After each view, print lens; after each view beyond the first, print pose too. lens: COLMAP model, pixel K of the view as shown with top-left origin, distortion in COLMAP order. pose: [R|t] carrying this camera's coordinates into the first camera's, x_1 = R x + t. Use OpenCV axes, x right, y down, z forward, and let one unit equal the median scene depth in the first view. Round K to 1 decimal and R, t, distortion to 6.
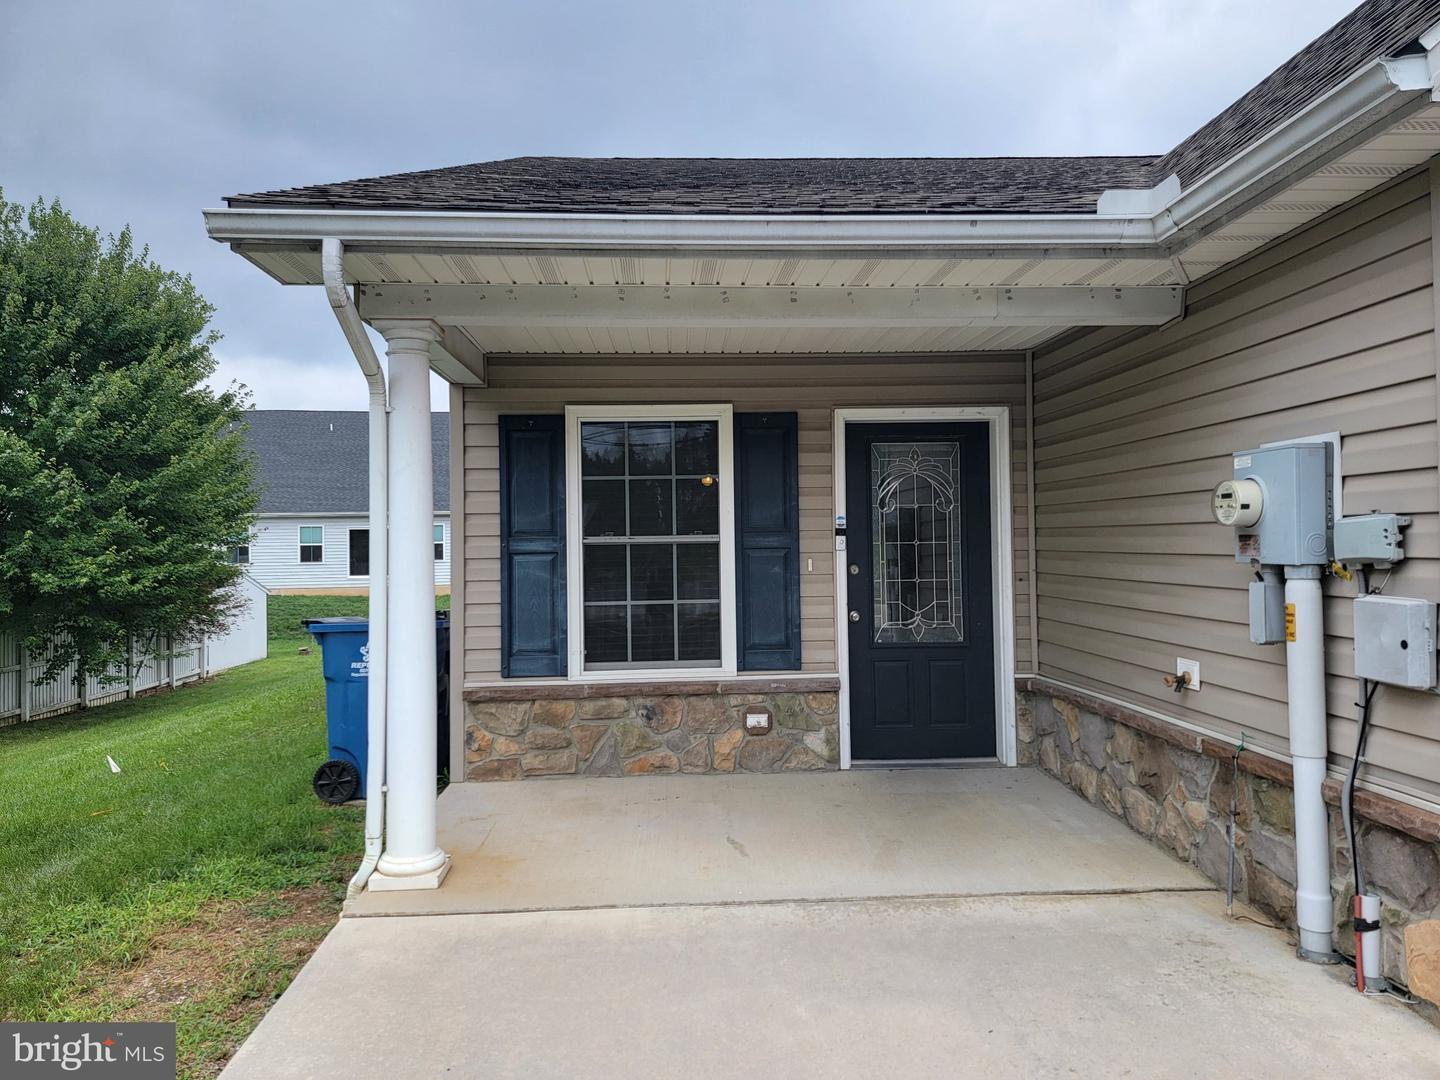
lens RADIAL K [[992.0, 0, 720.8], [0, 992.0, 527.7], [0, 0, 1]] dist [0.104458, -0.099169]
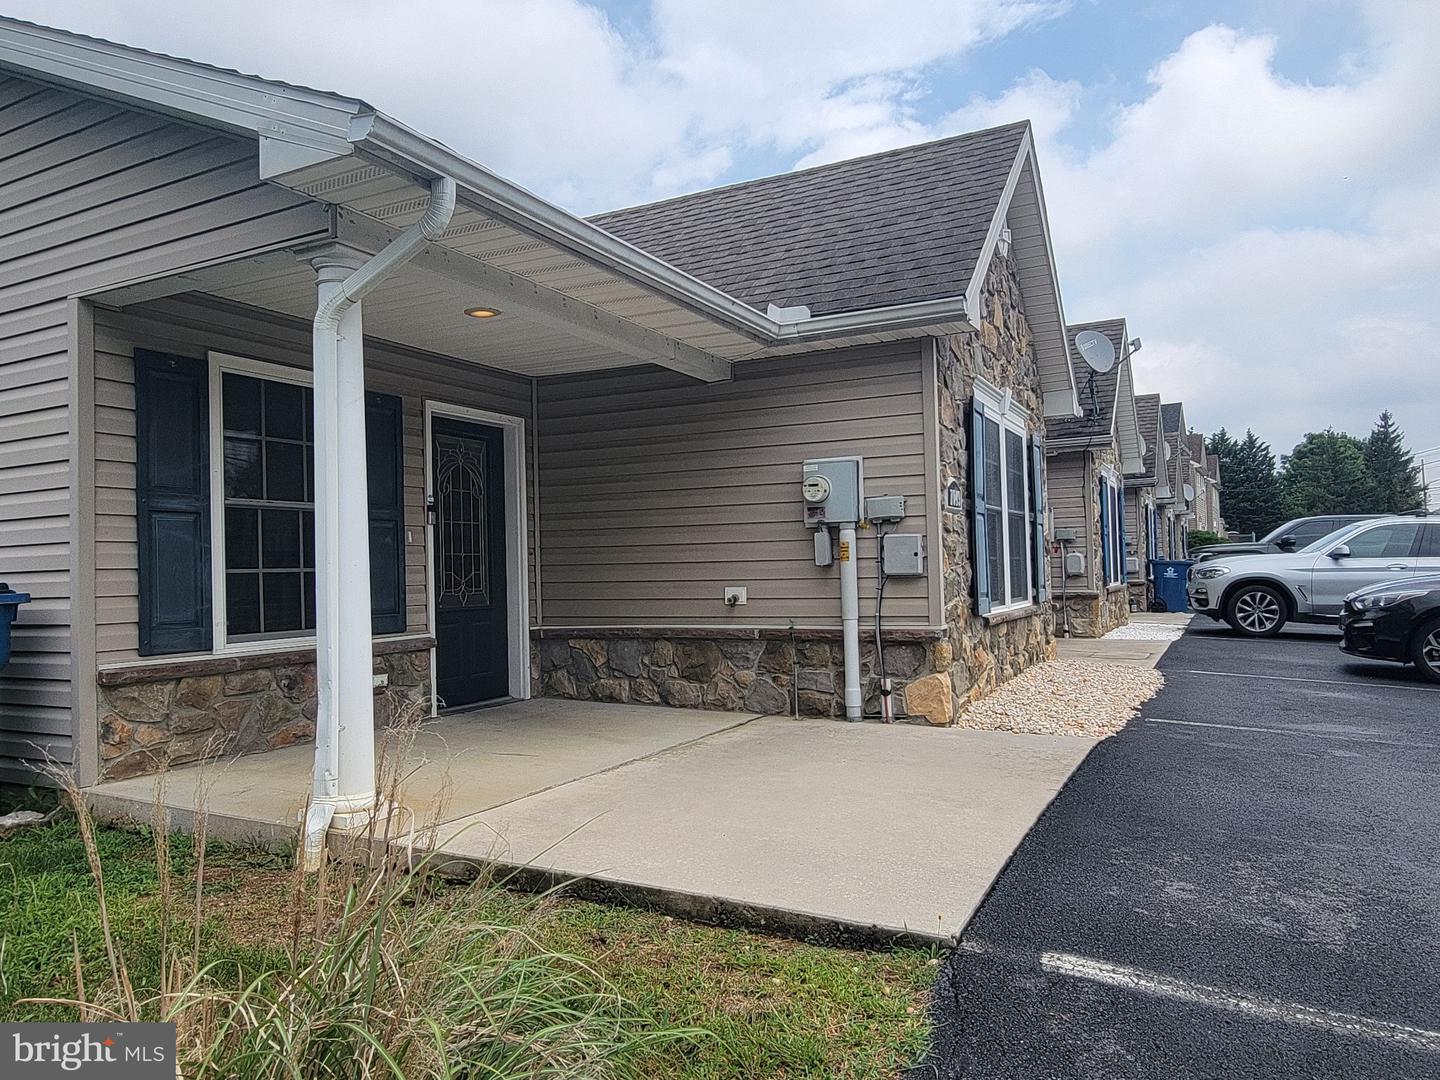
lens RADIAL K [[1010.7, 0, 750.5], [0, 1010.7, 544.7], [0, 0, 1]] dist [-0.003414, -0.002692]
pose [[0.487194, 0.025526, 0.872921, -0.710674], [0.001090, 0.999554, -0.029838, 0.080717], [-0.873293, 0.015489, 0.486949, 0.126817]]
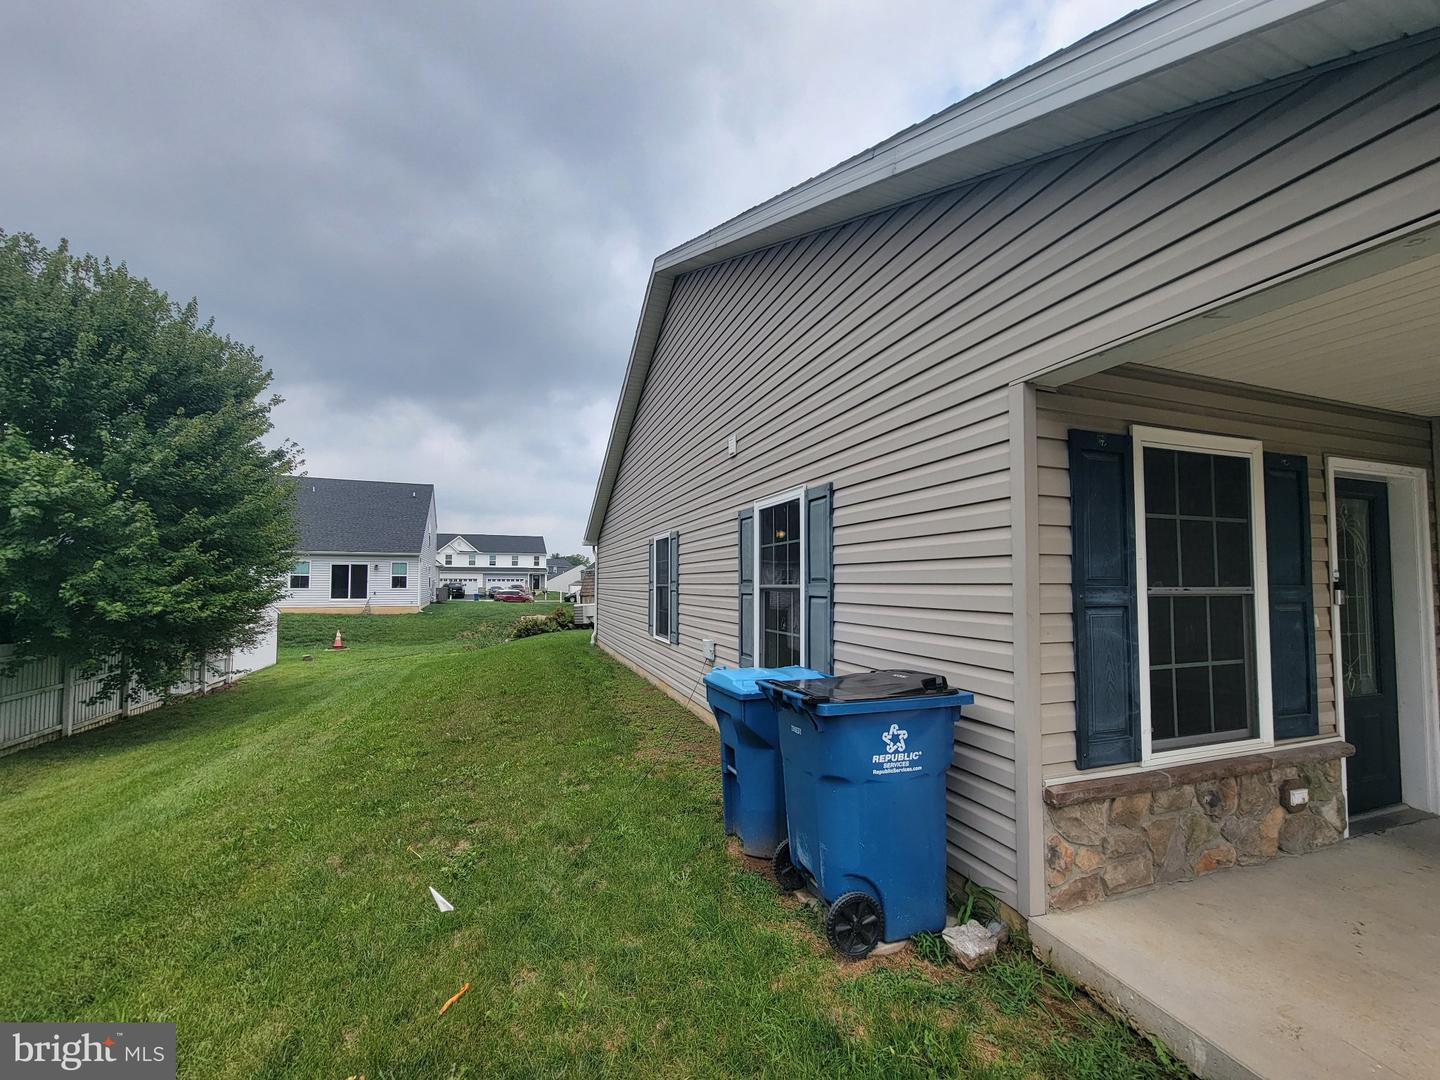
lens RADIAL K [[587.0, 0, 719.9], [0, 587.0, 559.0], [0, 0, 1]] dist [-0.002084, -0.000173]
pose [[0.959055, 0.028532, 0.281778, -0.608922], [-0.022865, 0.999465, -0.023382, 0.005182], [-0.282294, 0.015982, 0.959195, 0.636937]]
